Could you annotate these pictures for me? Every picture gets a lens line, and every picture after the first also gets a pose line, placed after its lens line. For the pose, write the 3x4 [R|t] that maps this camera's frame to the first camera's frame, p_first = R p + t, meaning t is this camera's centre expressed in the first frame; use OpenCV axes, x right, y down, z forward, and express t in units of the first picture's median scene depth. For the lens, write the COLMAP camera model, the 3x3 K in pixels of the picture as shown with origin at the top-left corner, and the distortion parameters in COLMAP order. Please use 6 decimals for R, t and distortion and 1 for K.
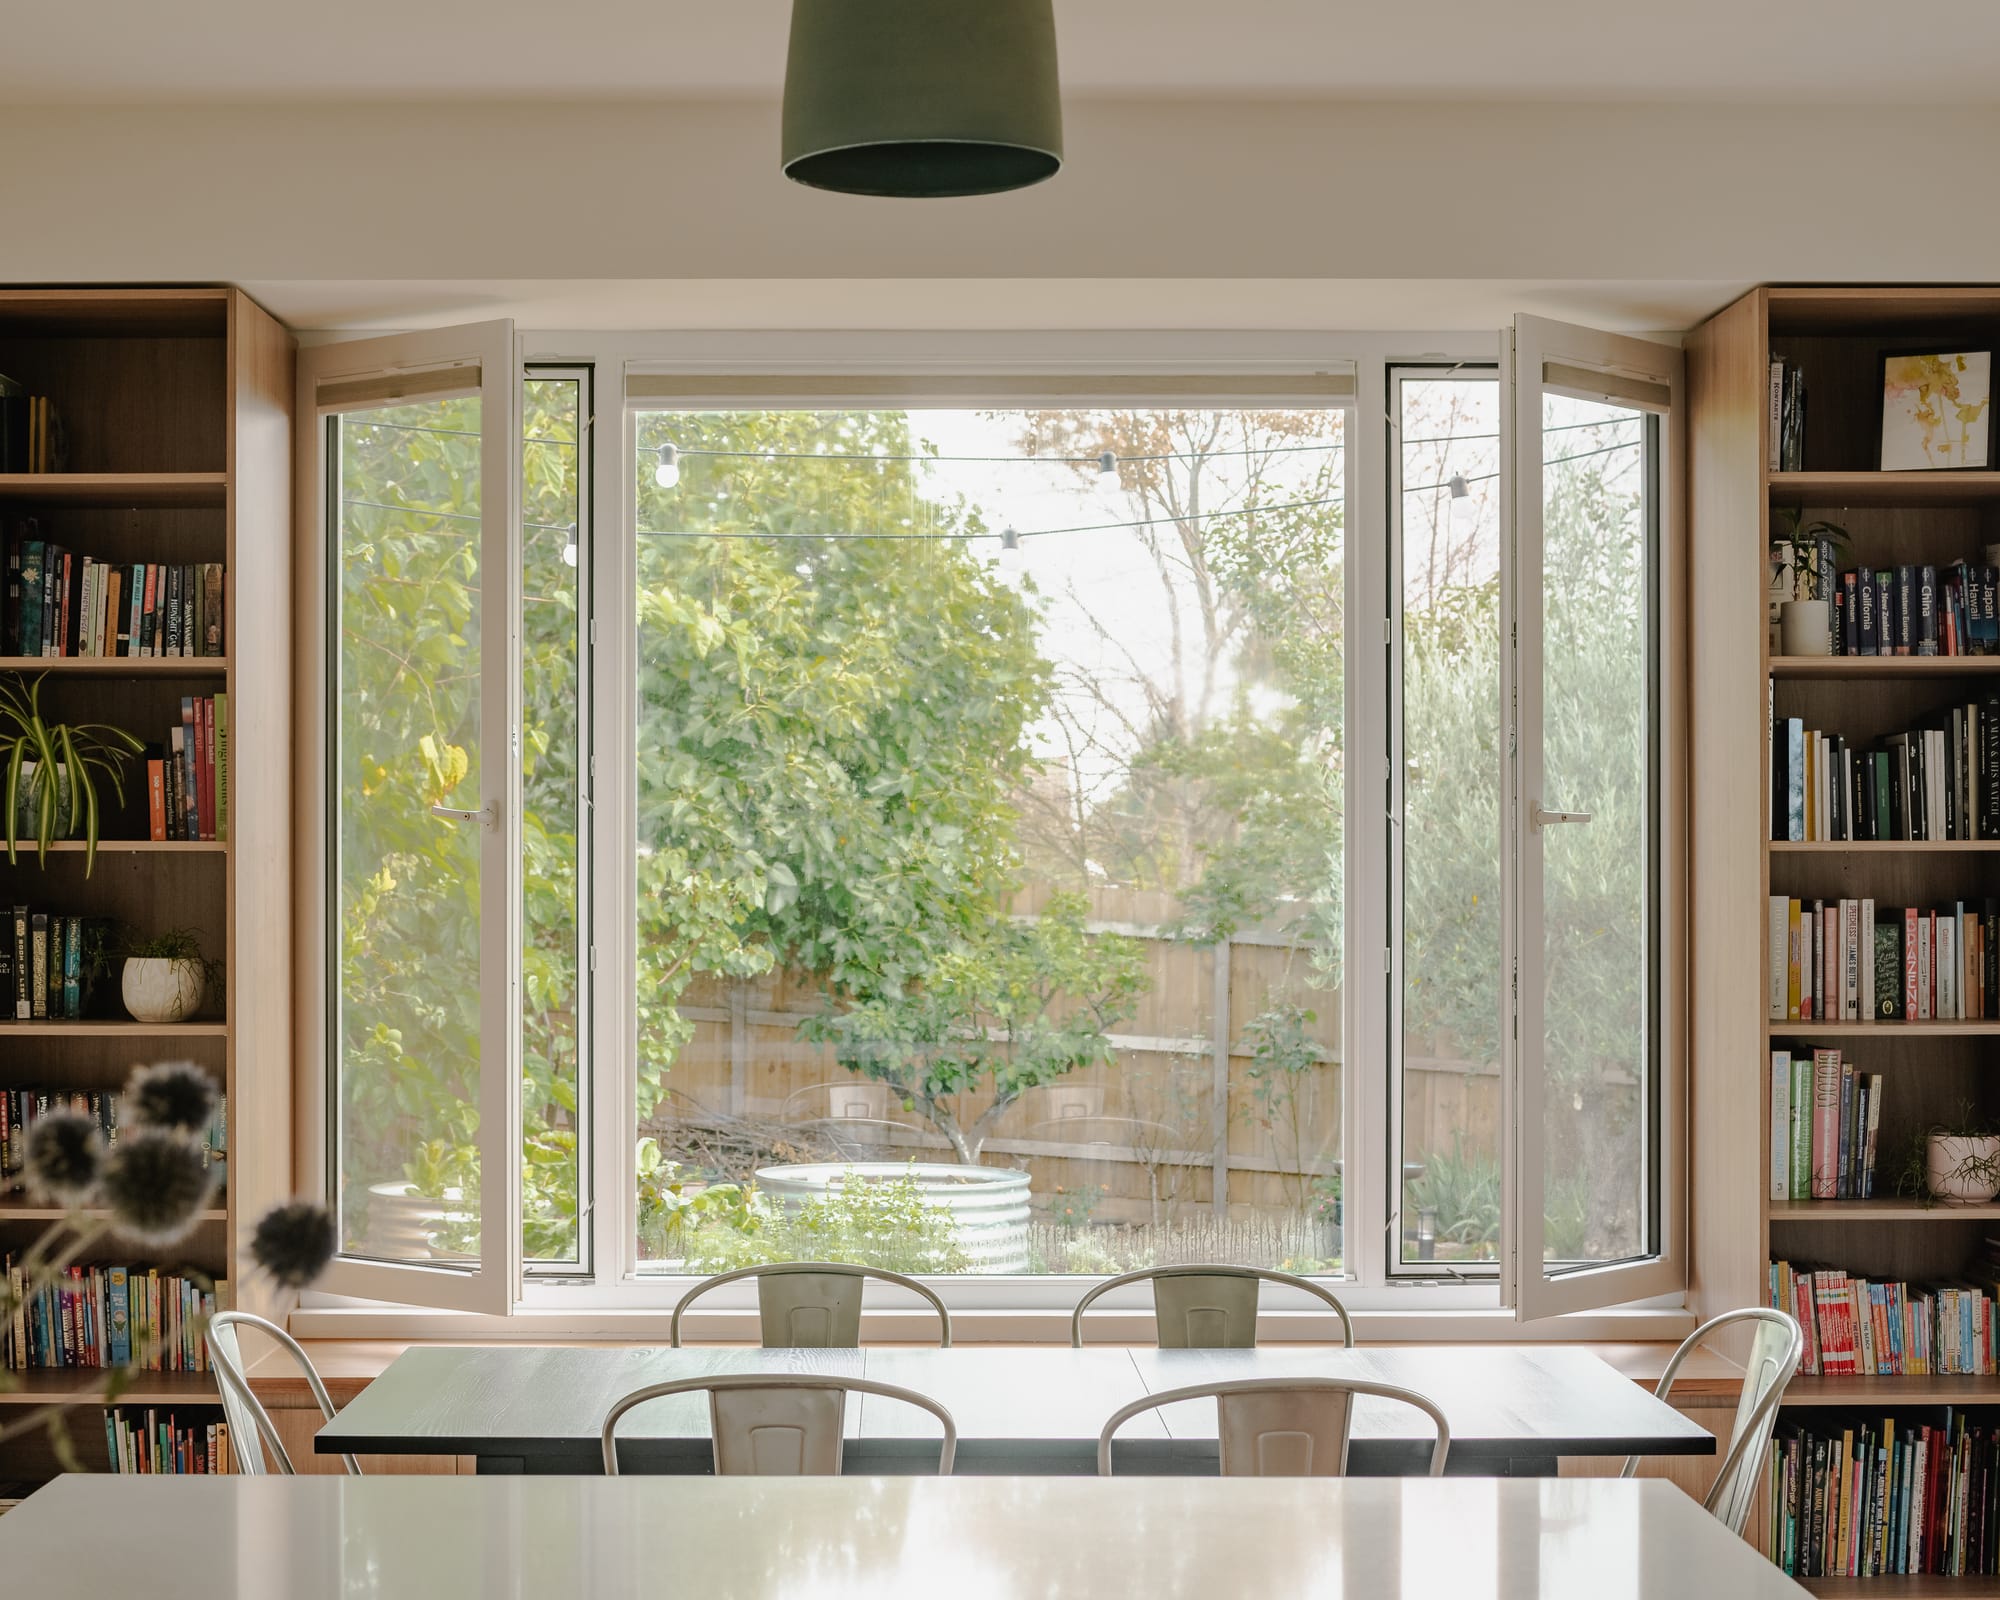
lens RADIAL K [[3628.3, 0, 1000.0], [0, 3628.3, 921.8], [0, 0, 1]] dist [-0.022033, -0.030222]
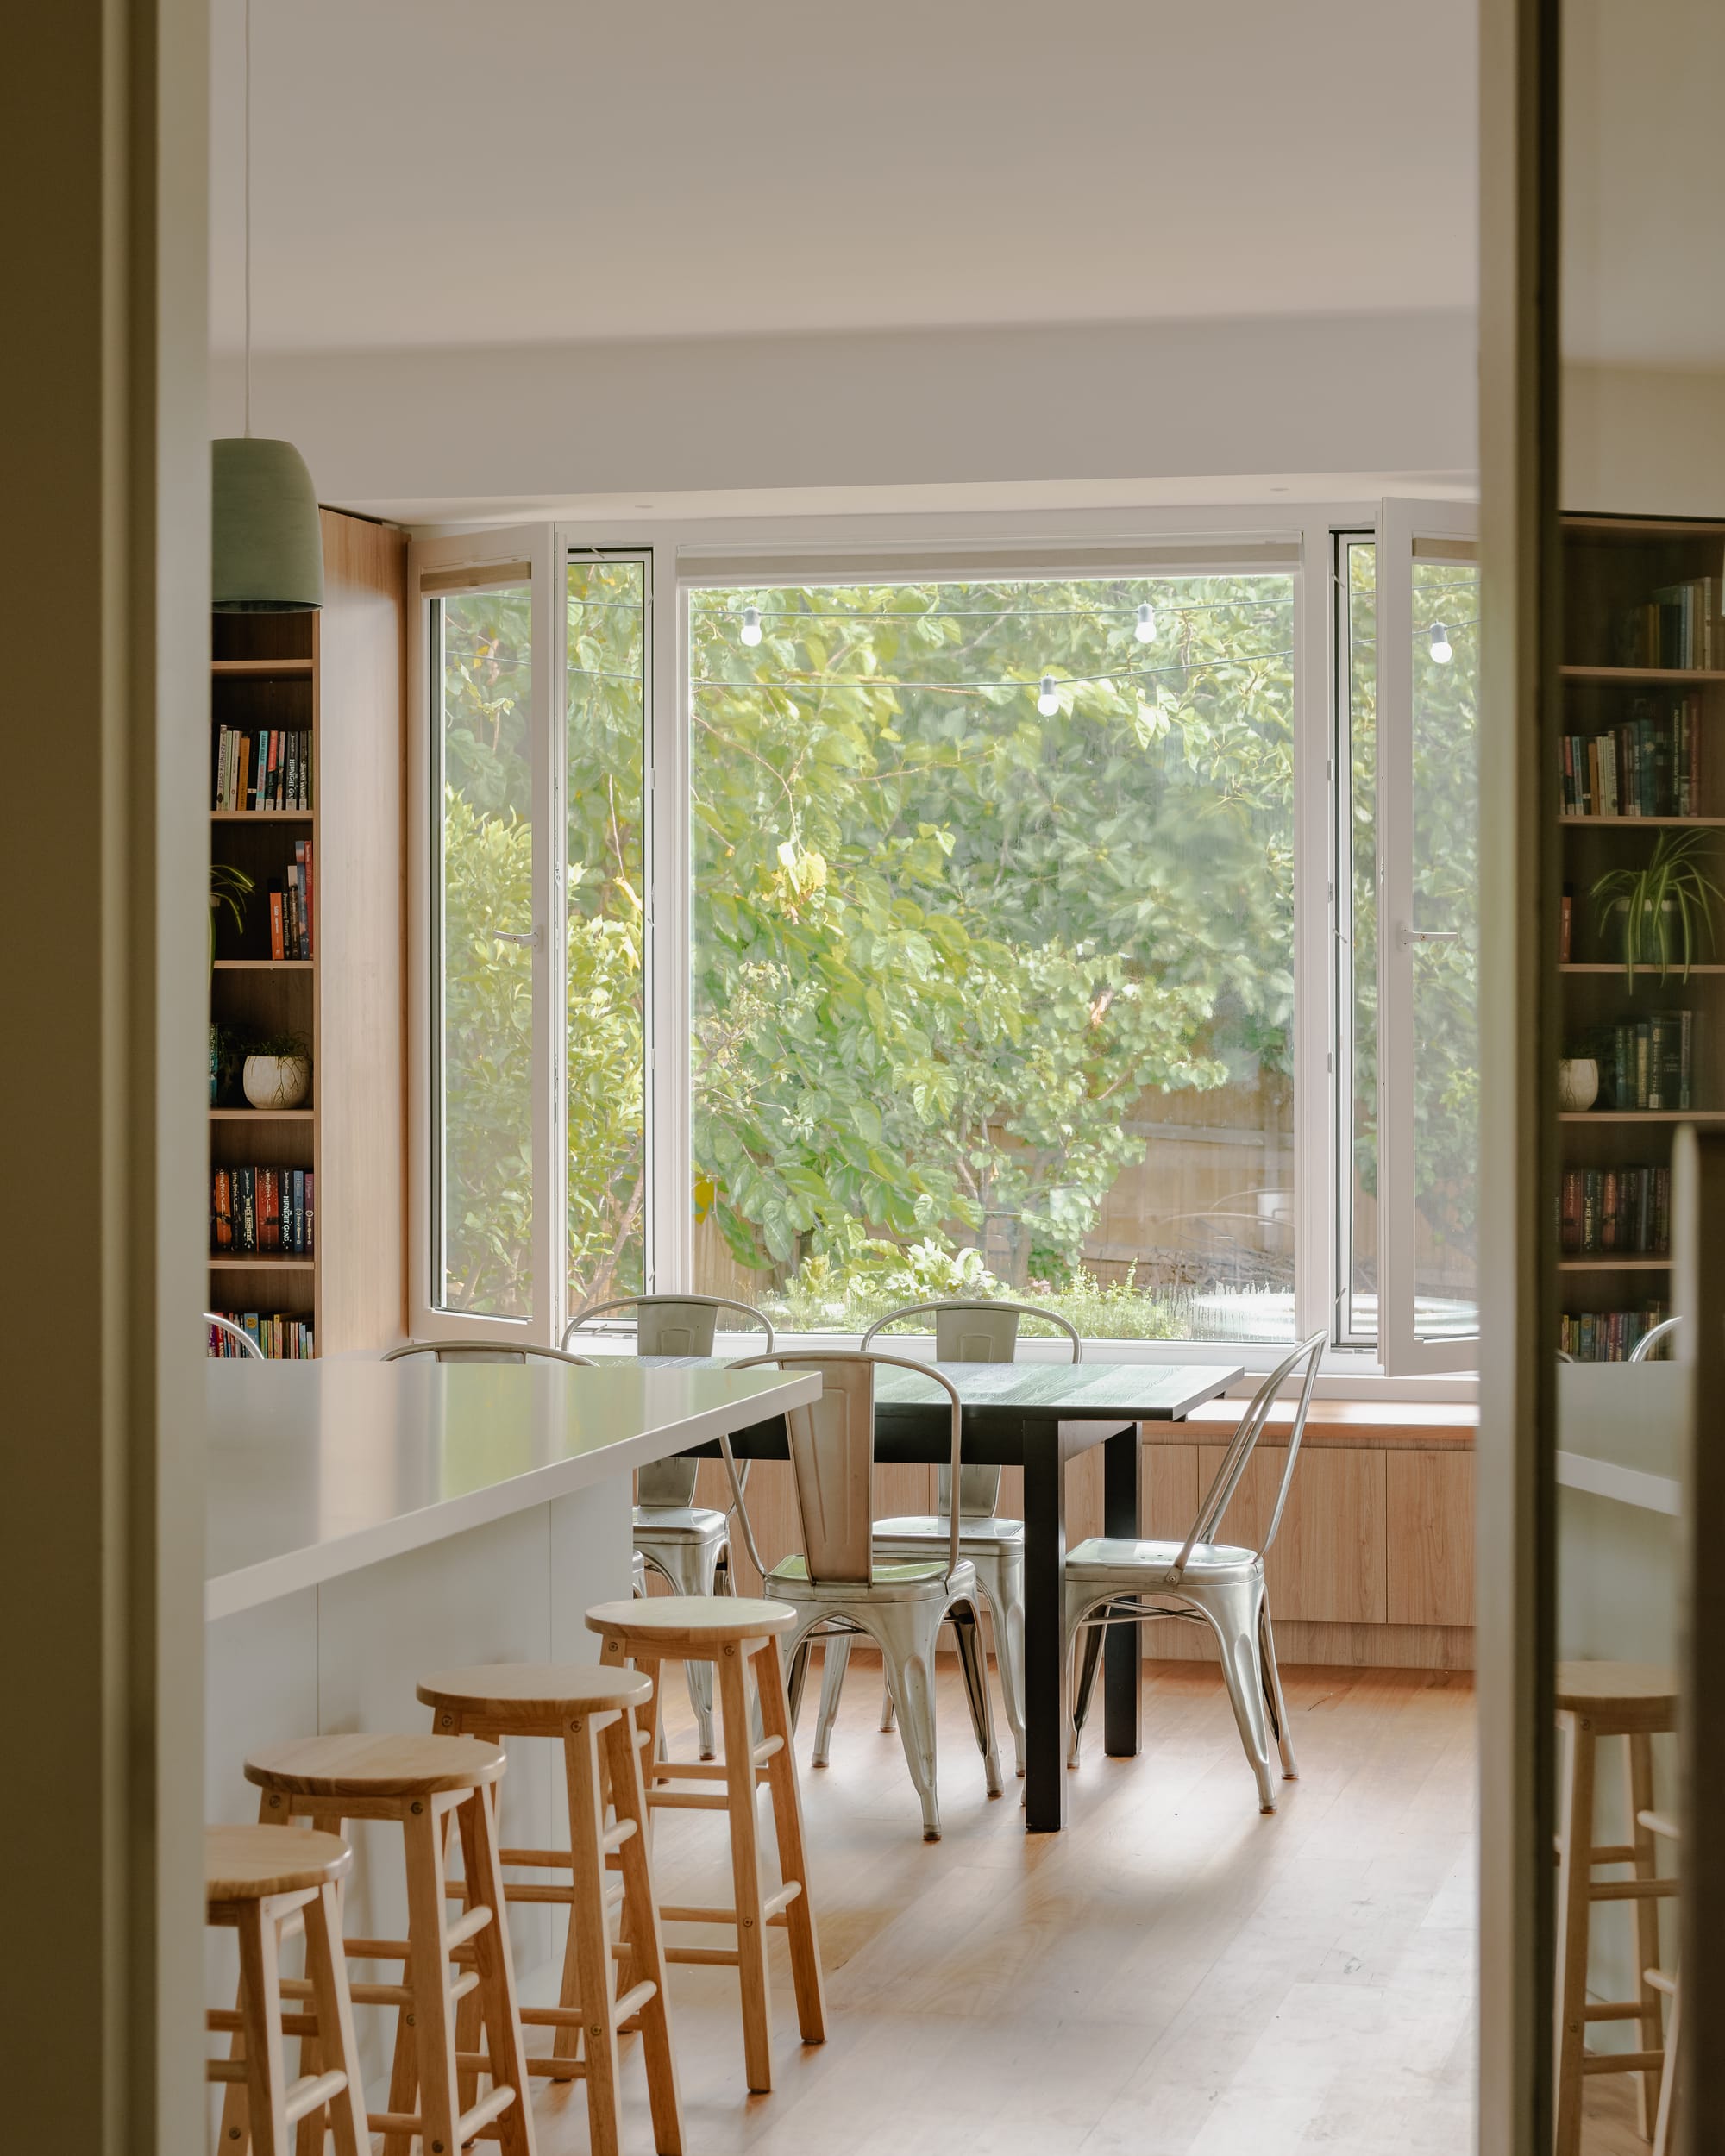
lens RADIAL K [[4797.6, 0, 862.5], [0, 4797.6, 1078.0], [0, 0, 1]] dist [0.034526, 0.476423]
pose [[0.969870, 0.003871, -0.243592, 0.153350], [-0.001887, 0.999963, 0.008379, 0.001456], [0.243616, -0.007667, 0.969842, -0.223599]]
